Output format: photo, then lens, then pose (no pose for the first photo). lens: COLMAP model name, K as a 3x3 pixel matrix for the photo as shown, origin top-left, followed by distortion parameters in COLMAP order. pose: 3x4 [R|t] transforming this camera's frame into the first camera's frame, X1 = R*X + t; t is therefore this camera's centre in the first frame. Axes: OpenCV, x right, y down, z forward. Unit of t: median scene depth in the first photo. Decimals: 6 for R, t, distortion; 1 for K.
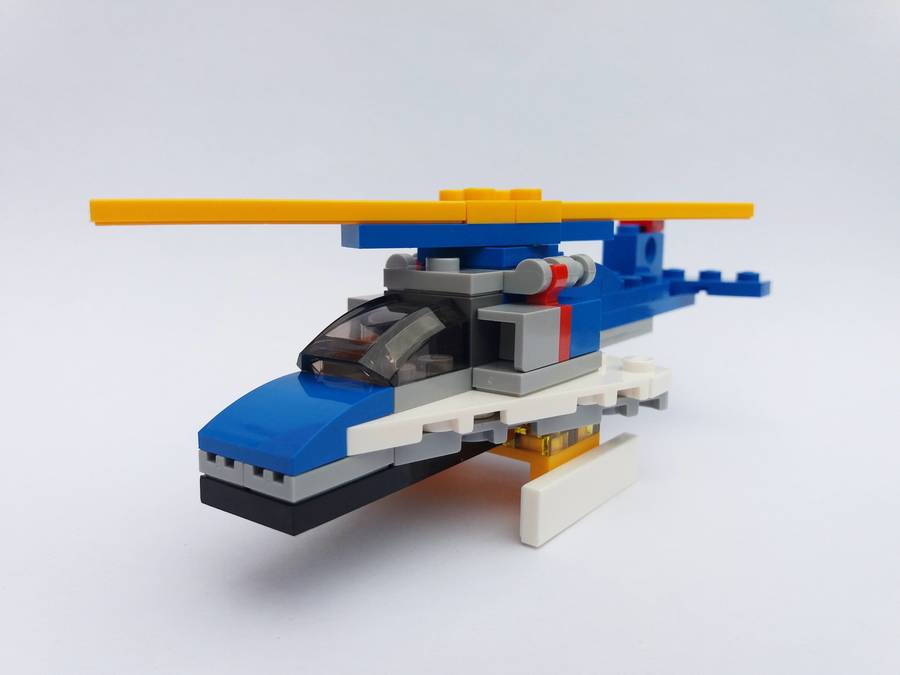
lens RADIAL K [[756.7, 0, 450.0], [0, 756.7, 337.5], [0, 0, 1]] dist [0.015156, -0.005465]
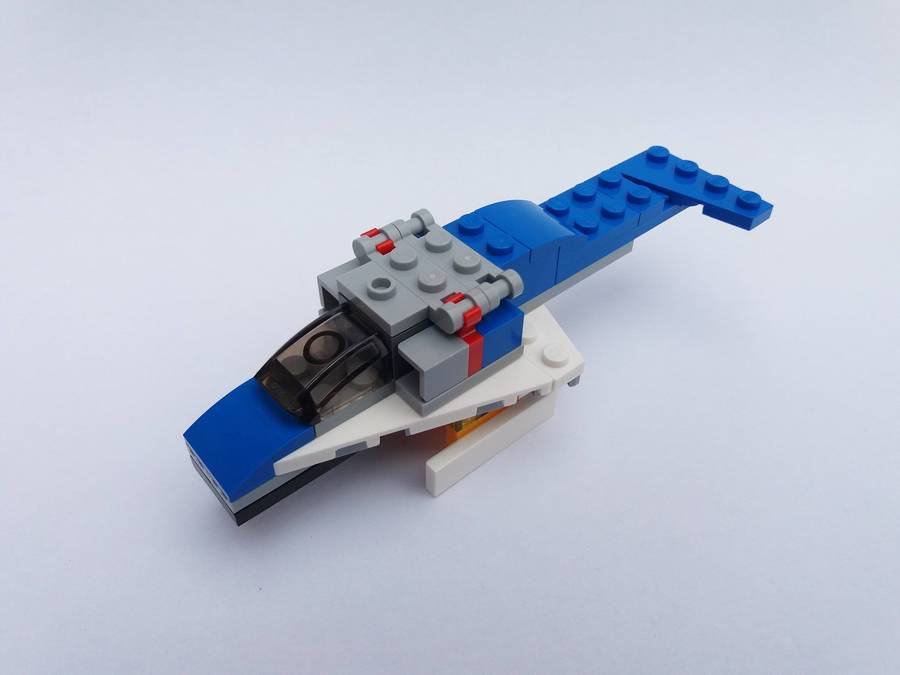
lens RADIAL K [[756.7, 0, 450.0], [0, 756.7, 337.5], [0, 0, 1]] dist [0.015156, -0.005465]
pose [[0.975144, 0.159123, -0.154187, 0.301889], [-0.045882, 0.825815, 0.562072, -0.728196], [0.216768, -0.541027, 0.812589, 0.027039]]
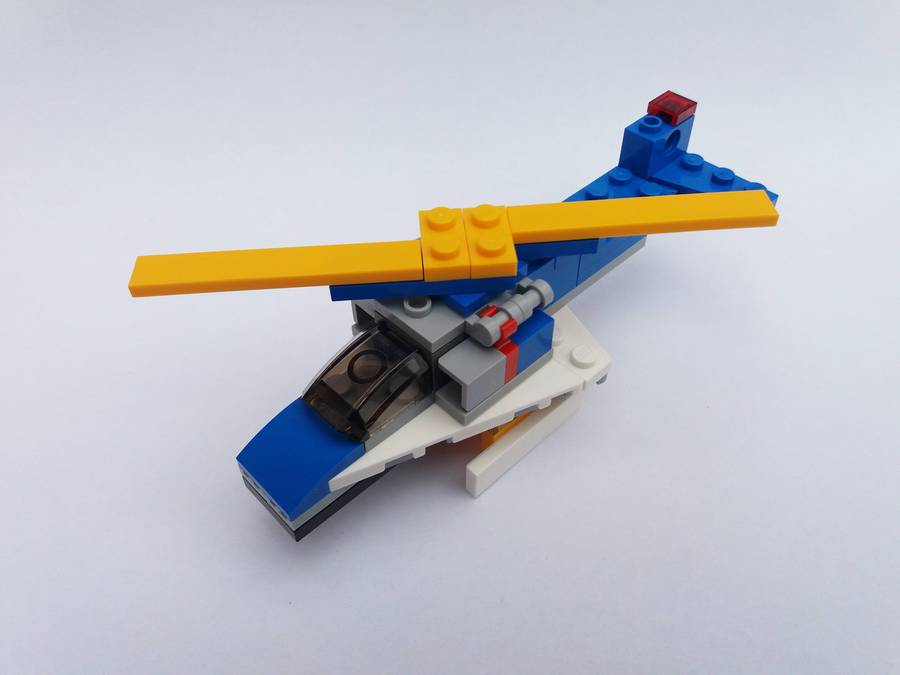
lens RADIAL K [[756.7, 0, 450.0], [0, 756.7, 337.5], [0, 0, 1]] dist [0.015156, -0.005465]
pose [[0.986864, 0.106874, -0.121149, 0.204326], [-0.014013, 0.803707, 0.594860, -0.814296], [0.160944, -0.585348, 0.794647, 0.008889]]
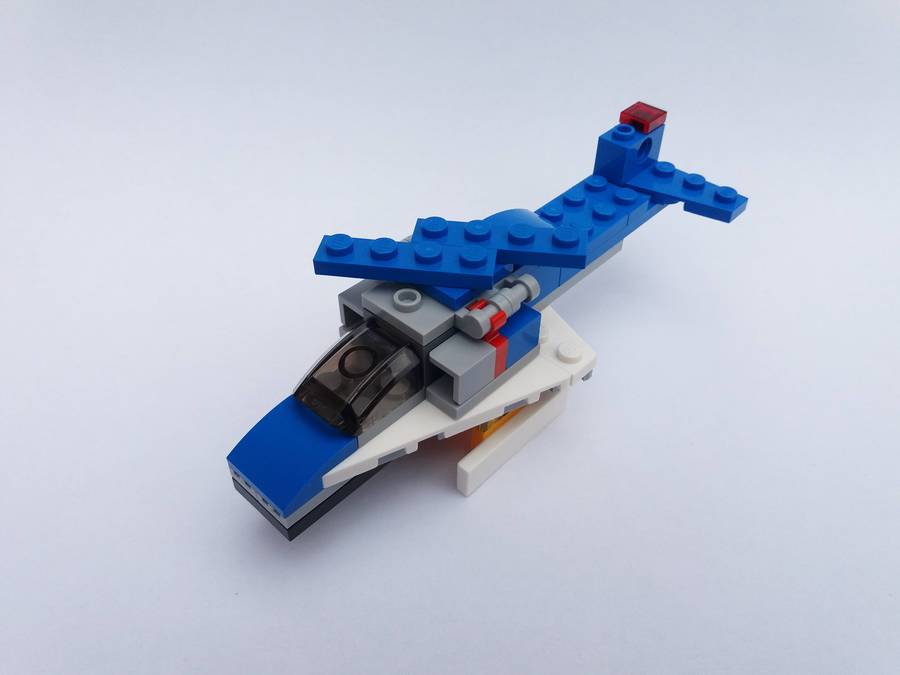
lens RADIAL K [[756.7, 0, 450.0], [0, 756.7, 337.5], [0, 0, 1]] dist [0.015156, -0.005465]
pose [[0.993772, 0.078343, -0.079239, 0.169402], [-0.022472, 0.837410, 0.546113, -0.750886], [0.109140, -0.540931, 0.833956, -0.054604]]
